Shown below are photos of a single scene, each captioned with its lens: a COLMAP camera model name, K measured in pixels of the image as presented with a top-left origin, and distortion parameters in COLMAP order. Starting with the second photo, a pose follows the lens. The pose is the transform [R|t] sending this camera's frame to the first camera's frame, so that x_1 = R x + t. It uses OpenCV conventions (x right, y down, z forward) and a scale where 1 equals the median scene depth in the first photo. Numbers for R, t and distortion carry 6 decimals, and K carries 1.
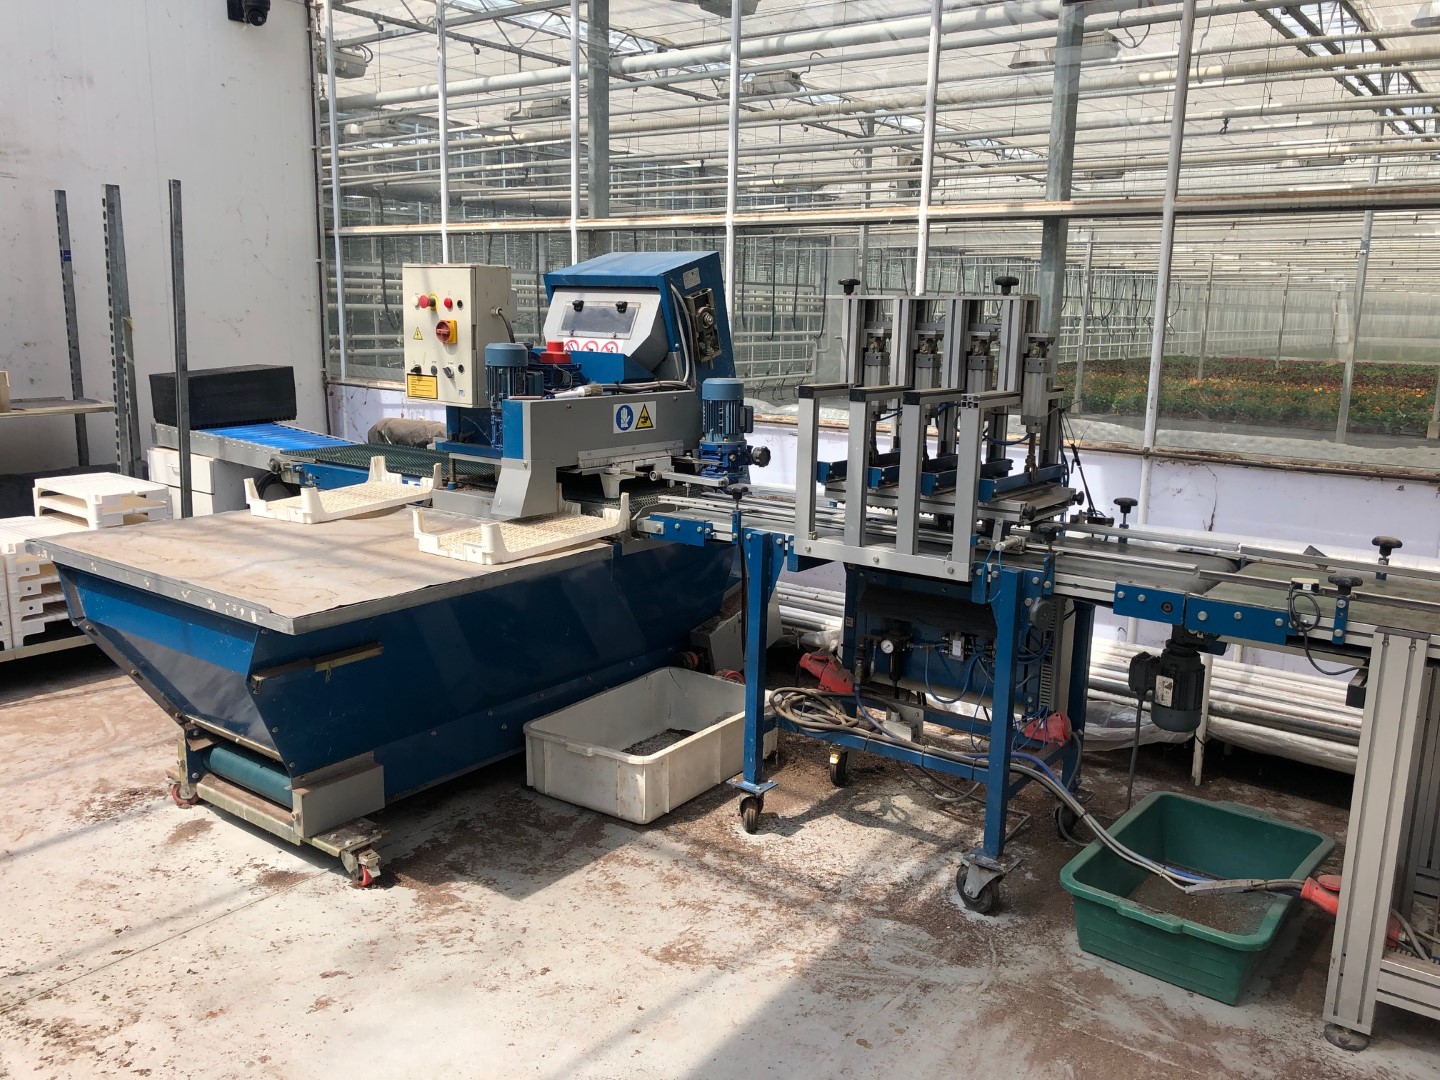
lens RADIAL K [[1165.3, 0, 718.9], [0, 1165.3, 529.6], [0, 0, 1]] dist [0.081186, -0.110414]
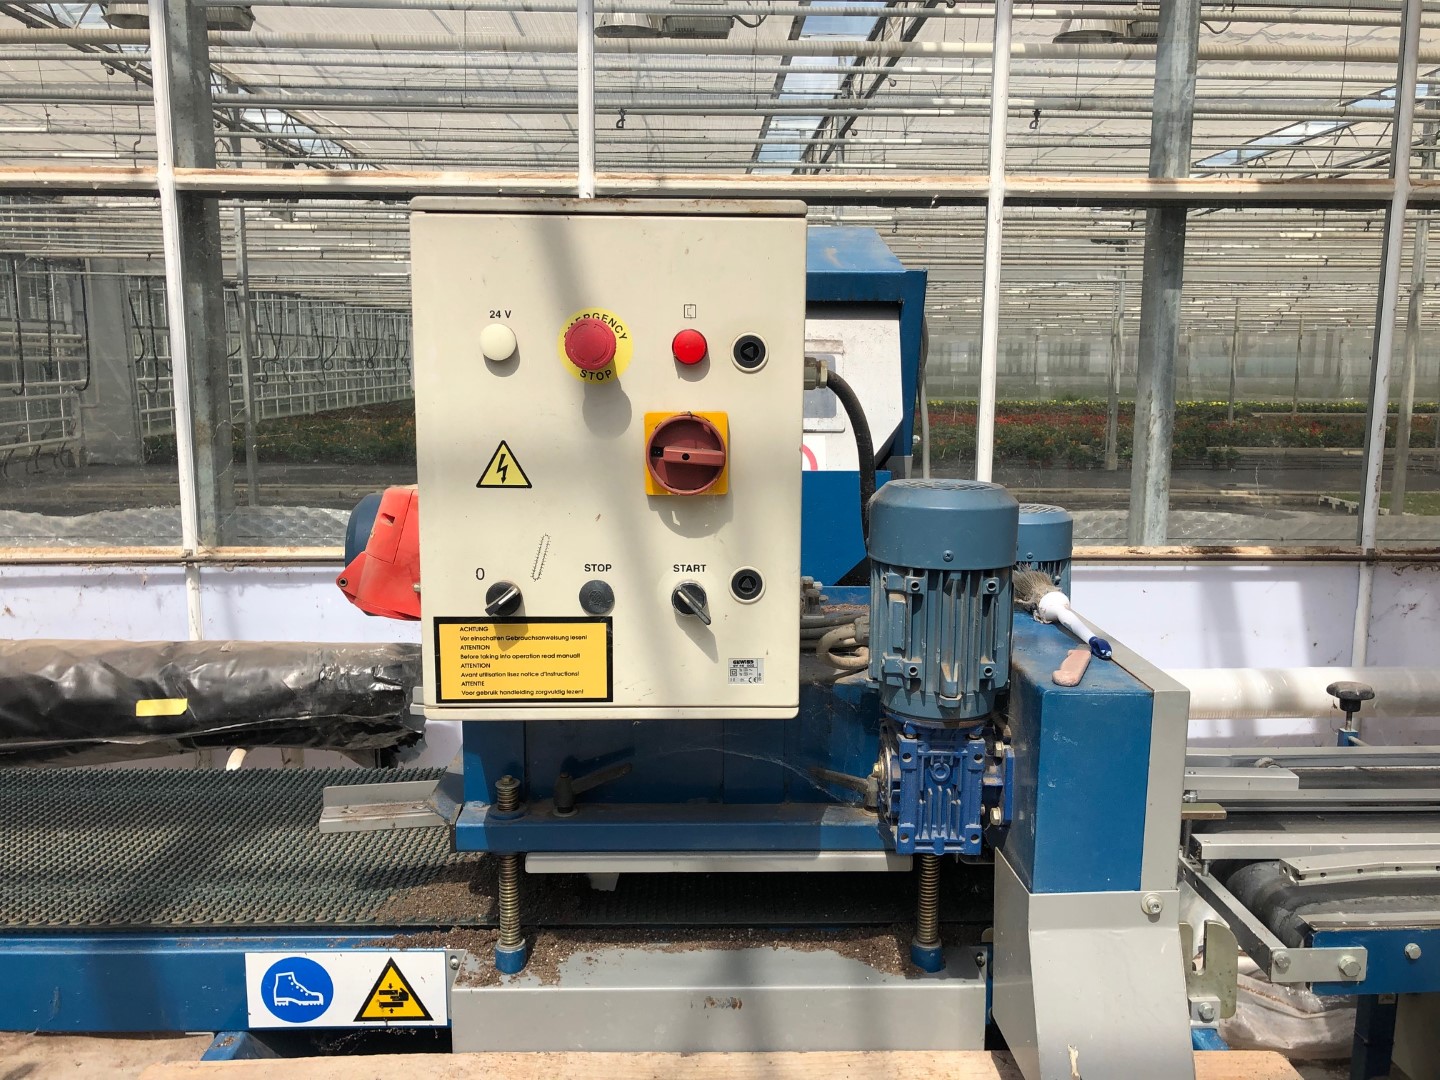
lens RADIAL K [[1180.4, 0, 717.0], [0, 1180.4, 521.9], [0, 0, 1]] dist [0.018097, 0.000880]
pose [[0.784257, -0.101963, 0.612001, -0.389612], [0.126747, 0.991931, 0.002840, -0.152392], [-0.607352, 0.075342, 0.790852, 0.780390]]
